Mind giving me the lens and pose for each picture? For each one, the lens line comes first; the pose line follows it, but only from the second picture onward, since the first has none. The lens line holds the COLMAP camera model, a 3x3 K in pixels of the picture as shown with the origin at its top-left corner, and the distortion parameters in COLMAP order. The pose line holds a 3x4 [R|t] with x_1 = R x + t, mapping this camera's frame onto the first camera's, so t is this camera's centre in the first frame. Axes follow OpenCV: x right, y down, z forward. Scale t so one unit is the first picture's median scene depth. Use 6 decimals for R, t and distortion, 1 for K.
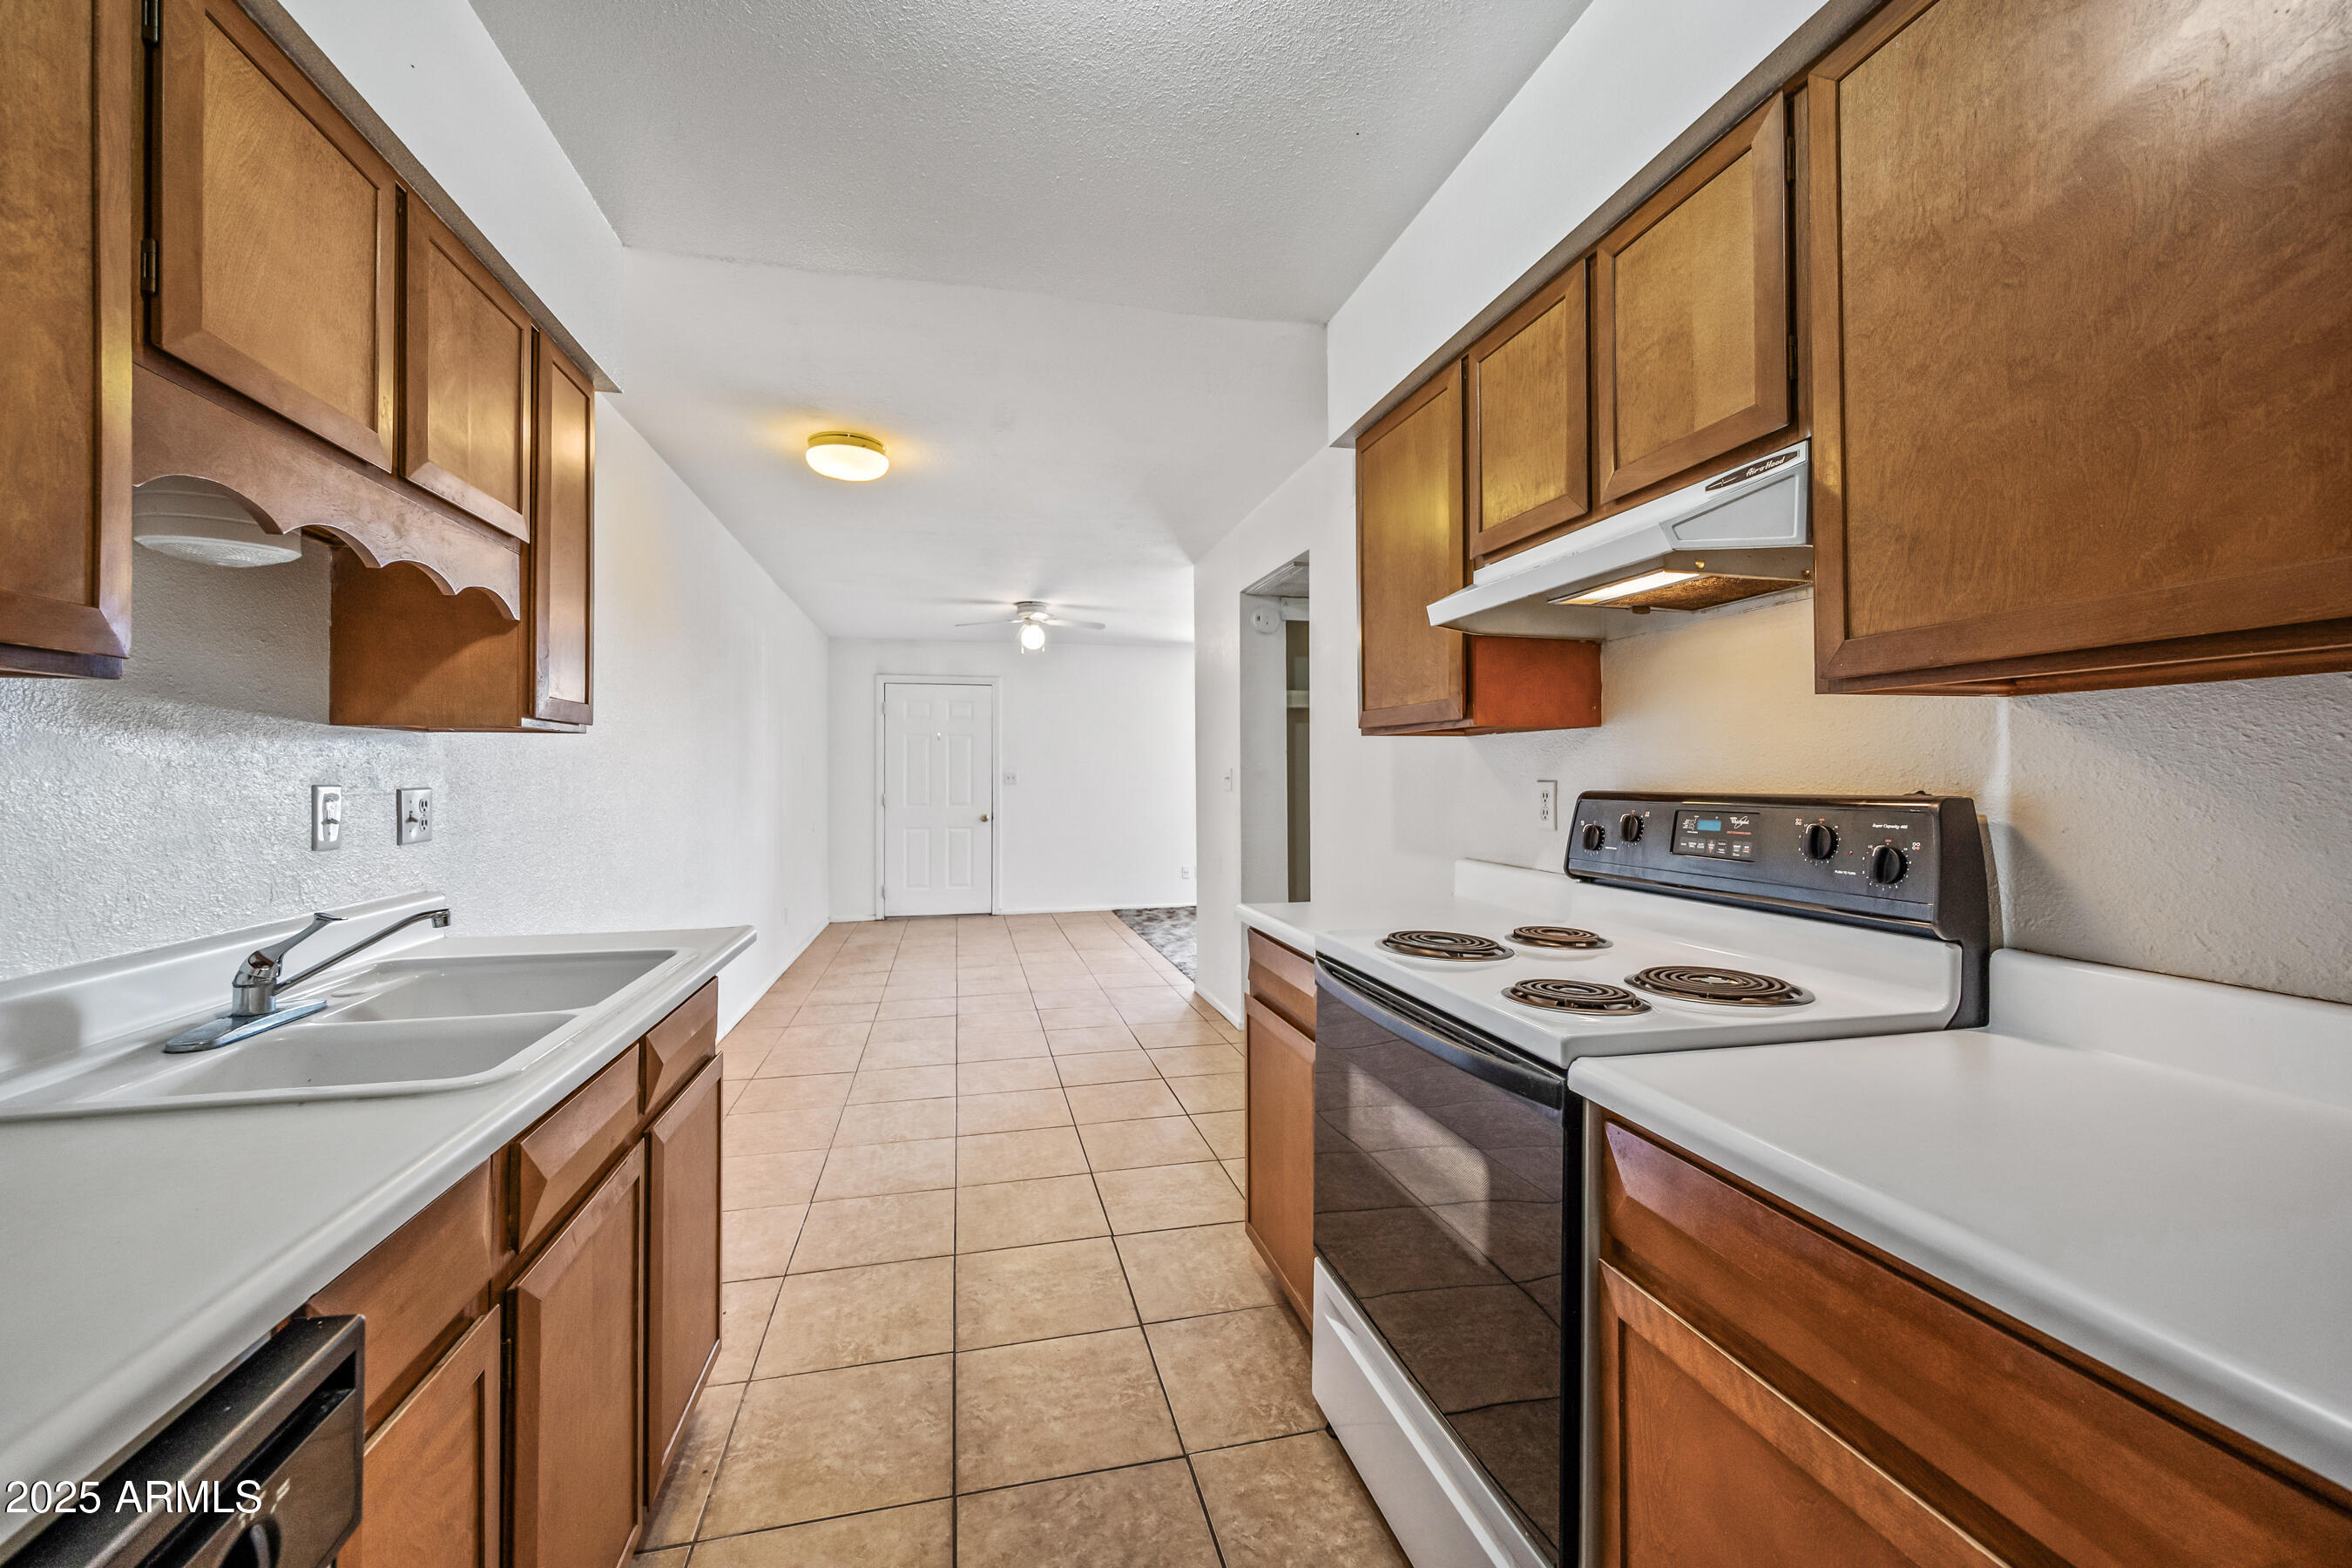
lens RADIAL K [[924.5, 0, 1176.0], [0, 924.5, 784.0], [0, 0, 1]] dist [0.002342, 0.000080]
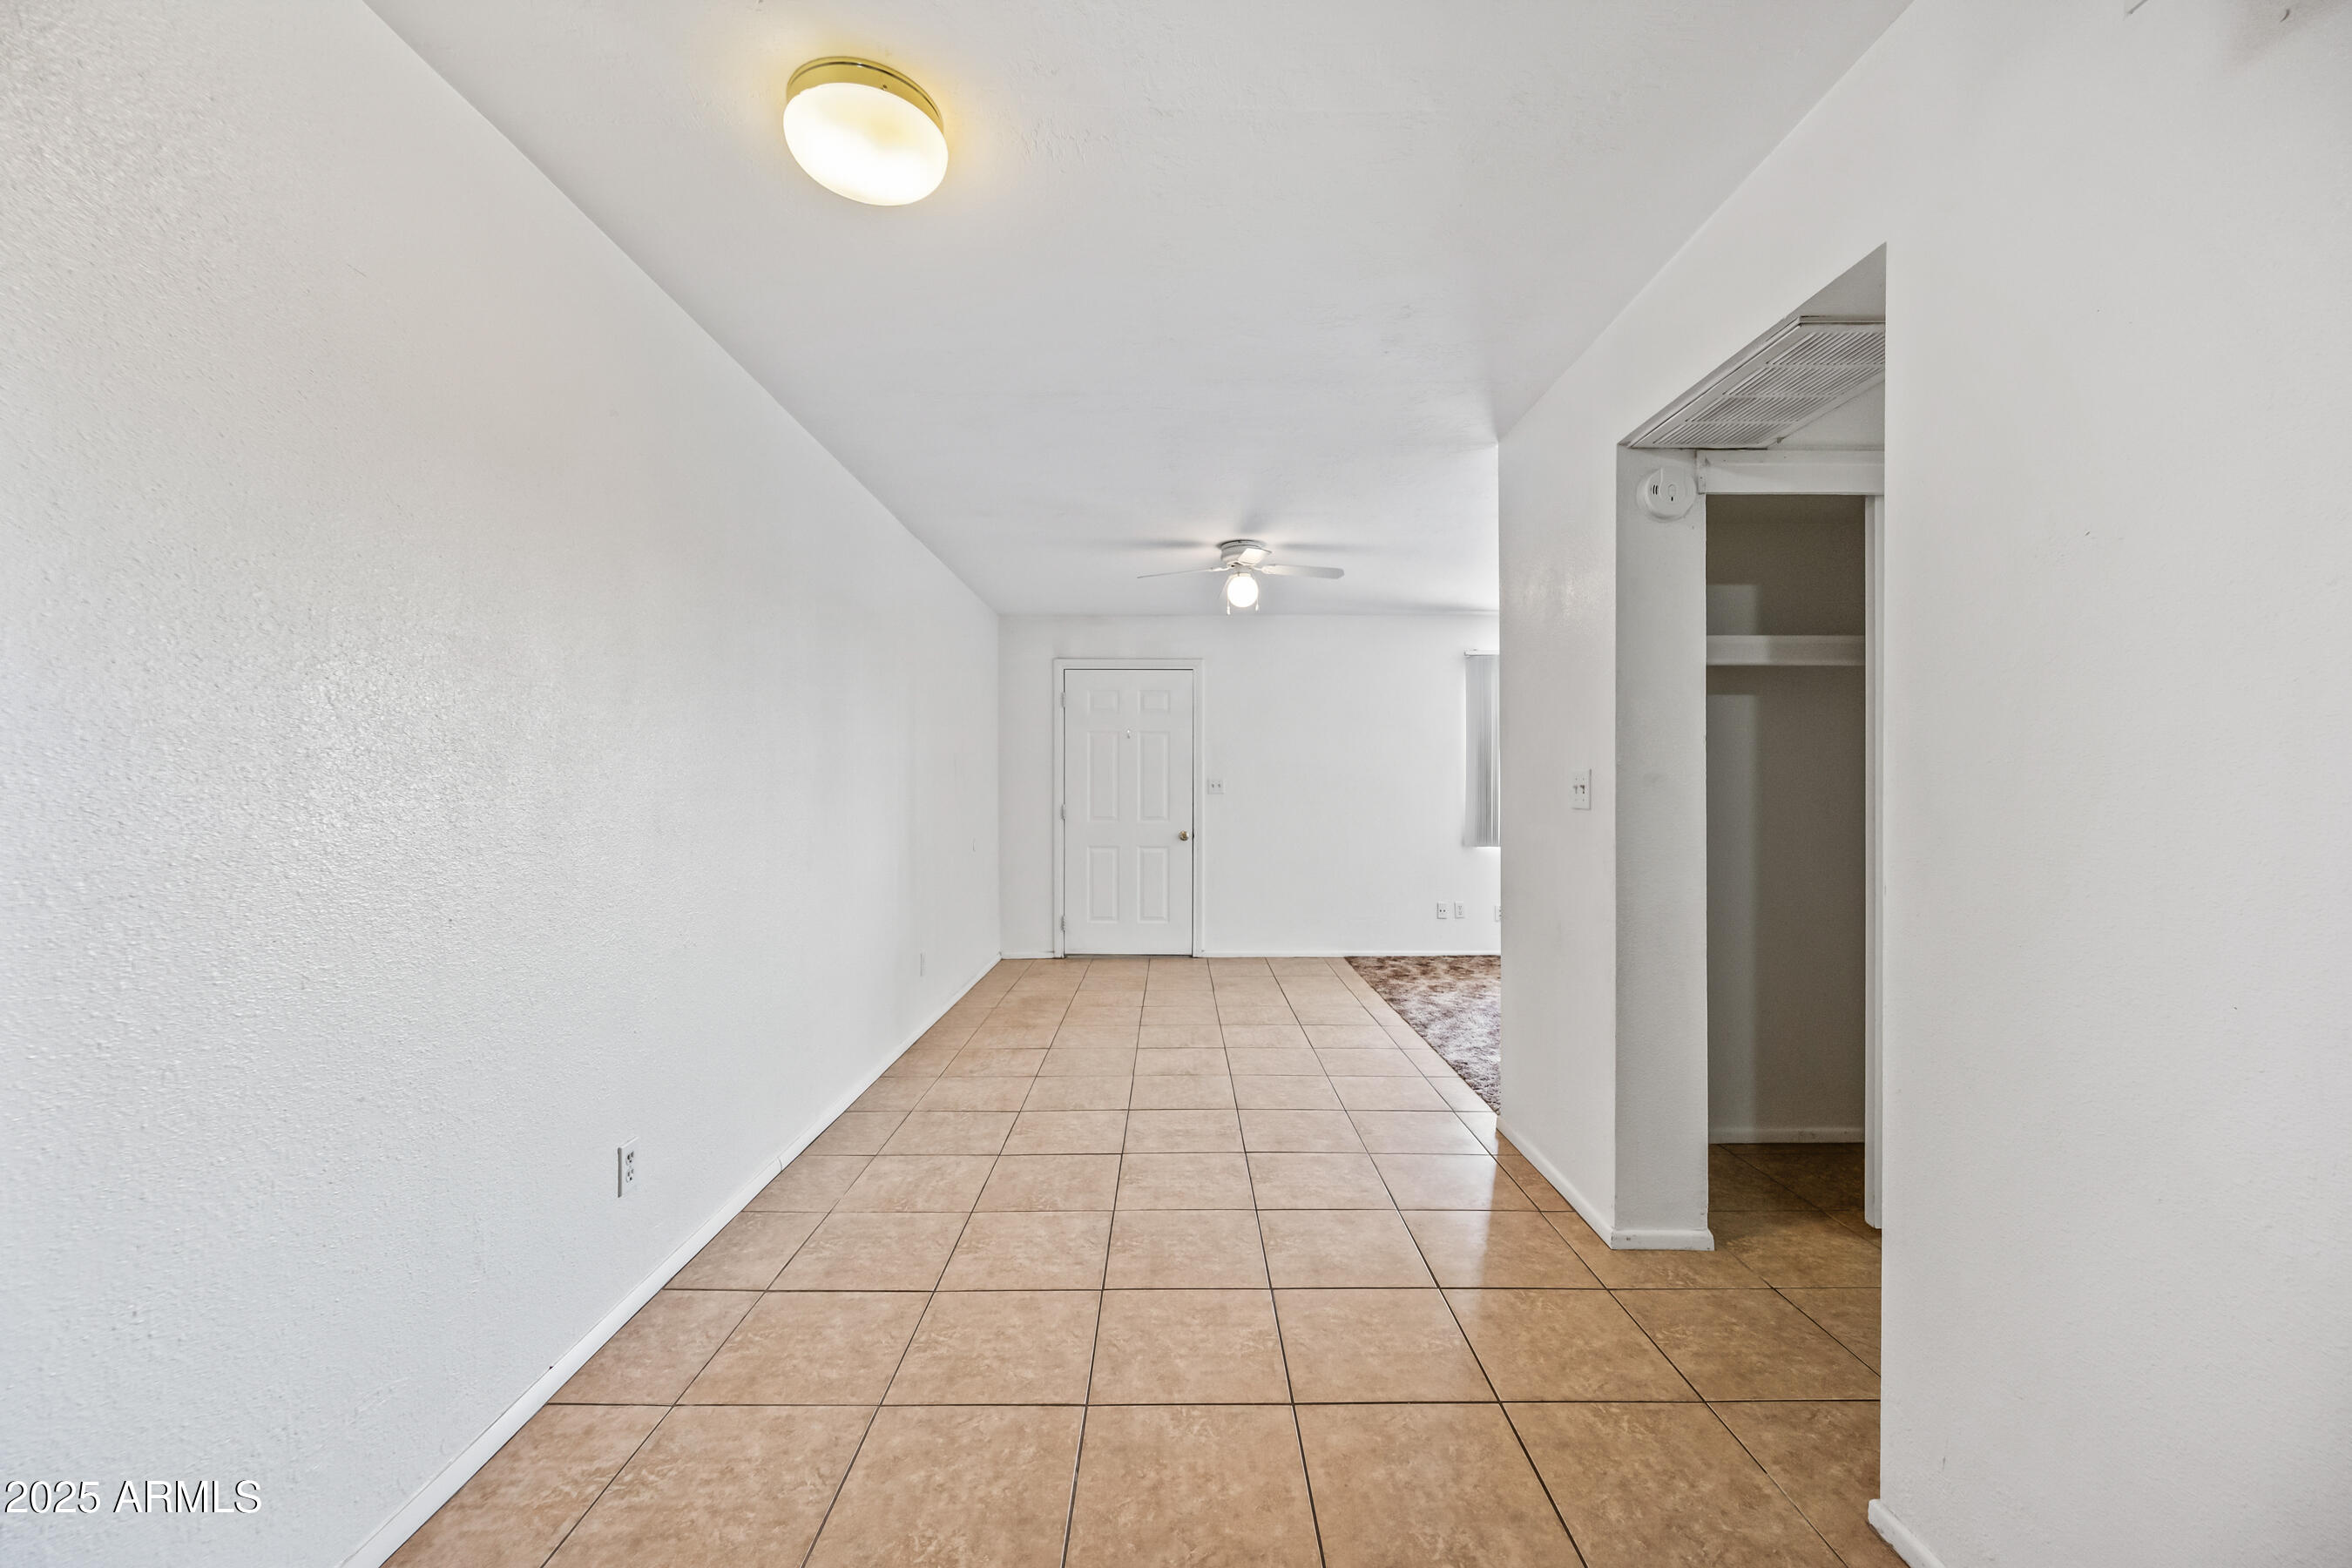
lens RADIAL K [[924.5, 0, 1176.0], [0, 924.5, 784.0], [0, 0, 1]] dist [0.002342, 0.000080]
pose [[0.973735, 0.002421, -0.227671, -0.035842], [-0.004470, 0.999954, -0.008483, -0.001329], [0.227640, 0.009278, 0.973701, 0.249220]]
